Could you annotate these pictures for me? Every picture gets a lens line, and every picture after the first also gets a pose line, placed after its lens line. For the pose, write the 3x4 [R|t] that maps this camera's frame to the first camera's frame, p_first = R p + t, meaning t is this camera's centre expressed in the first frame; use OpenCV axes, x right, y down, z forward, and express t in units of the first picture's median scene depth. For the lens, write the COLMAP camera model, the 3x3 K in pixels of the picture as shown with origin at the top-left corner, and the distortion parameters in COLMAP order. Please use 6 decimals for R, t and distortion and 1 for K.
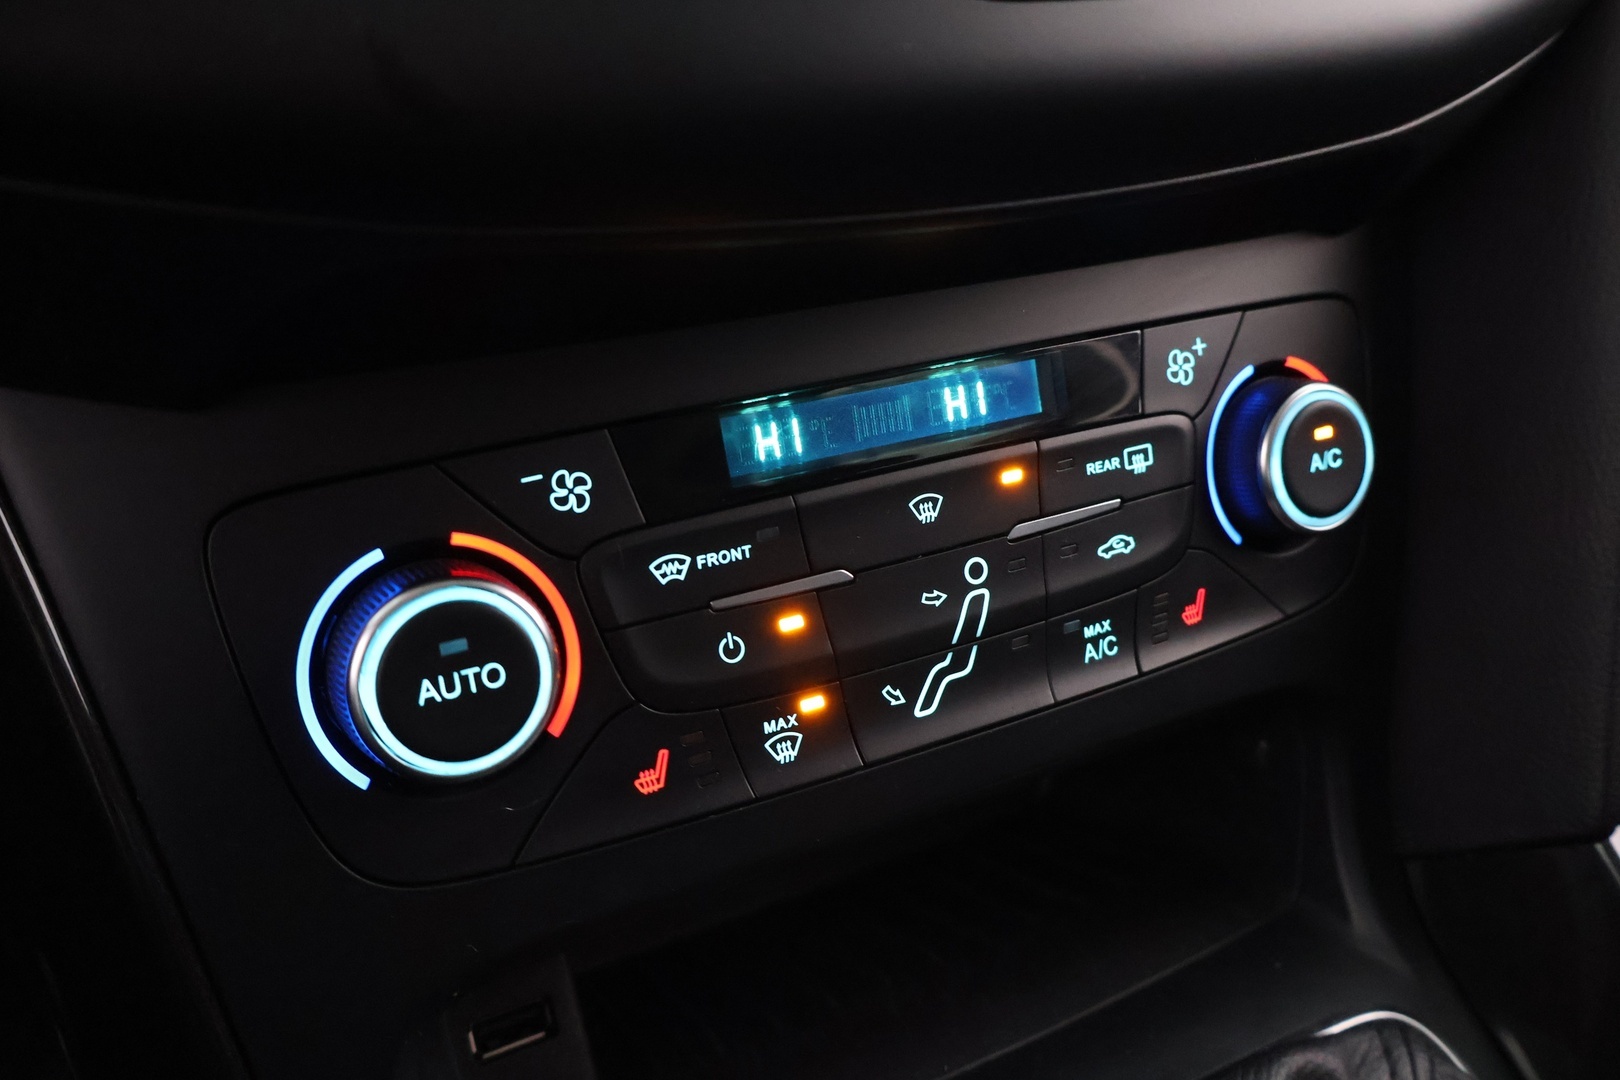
lens RADIAL K [[1352.2, 0, 815.1], [0, 1352.2, 546.6], [0, 0, 1]] dist [-0.010962, 0.017294]
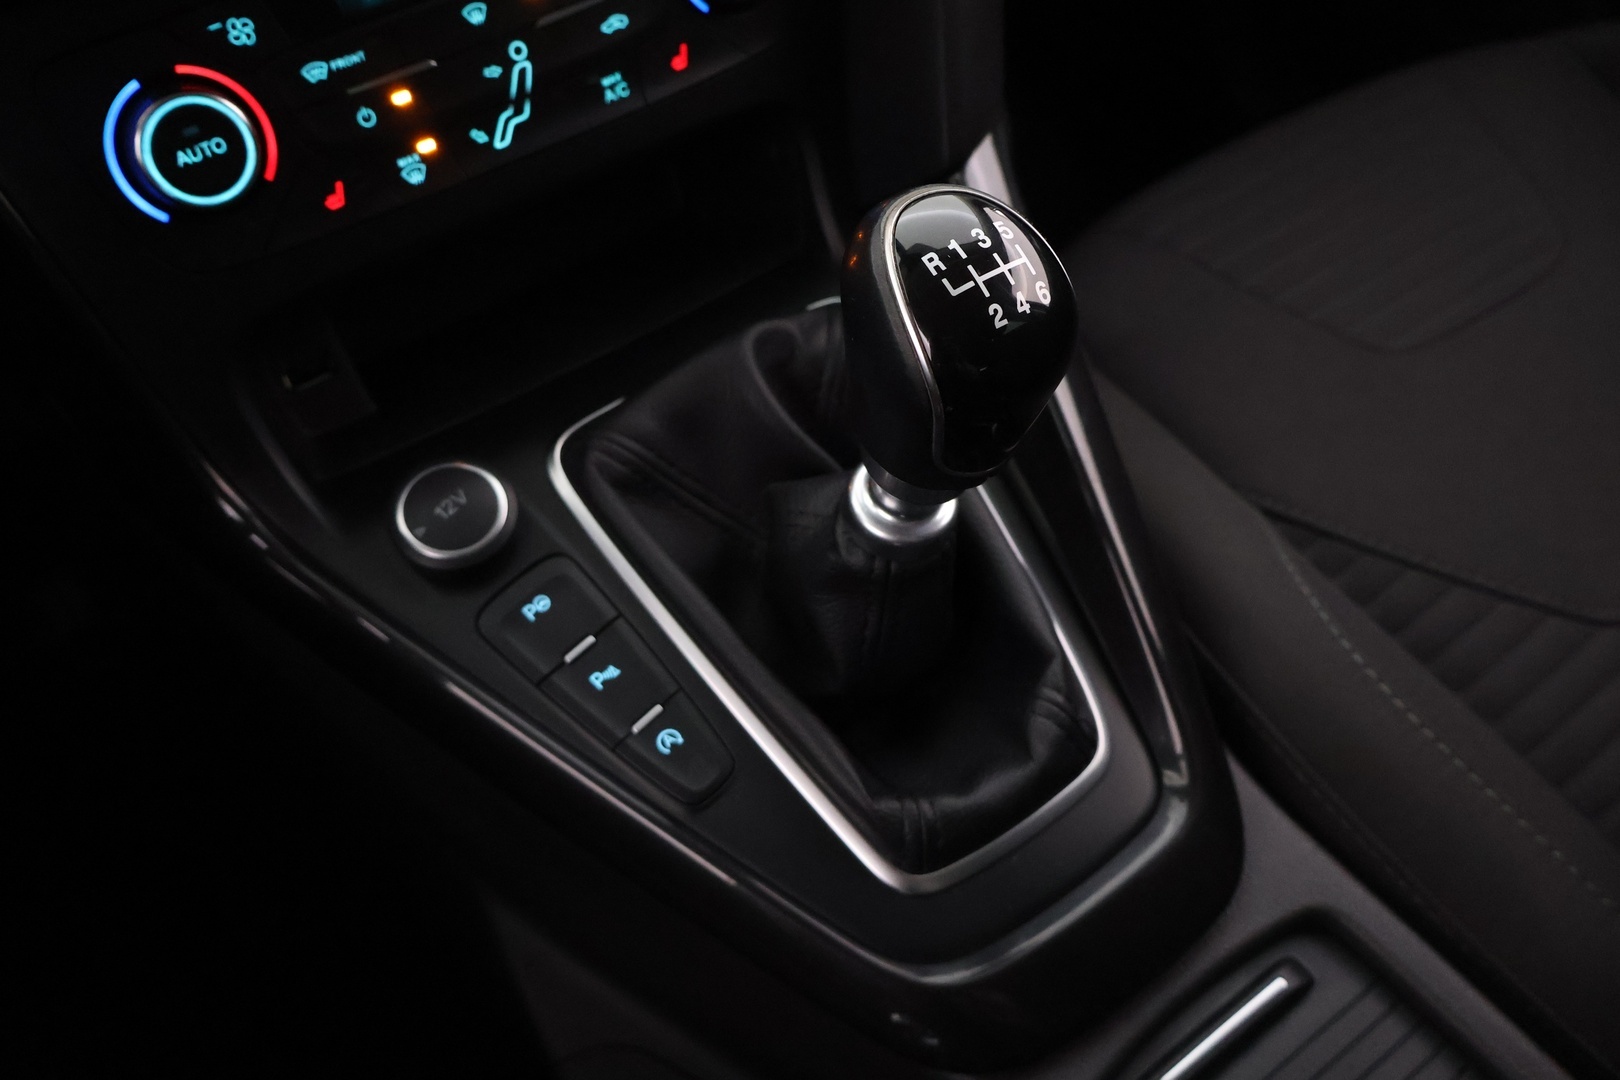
lens RADIAL K [[1352.2, 0, 818.7], [0, 1352.2, 536.7], [0, 0, 1]] dist [-0.010962, 0.017294]
pose [[0.987937, -0.145102, 0.054092, 0.328121], [0.117333, 0.929358, 0.350038, 0.037910], [-0.101062, -0.339469, 0.935172, -0.814253]]
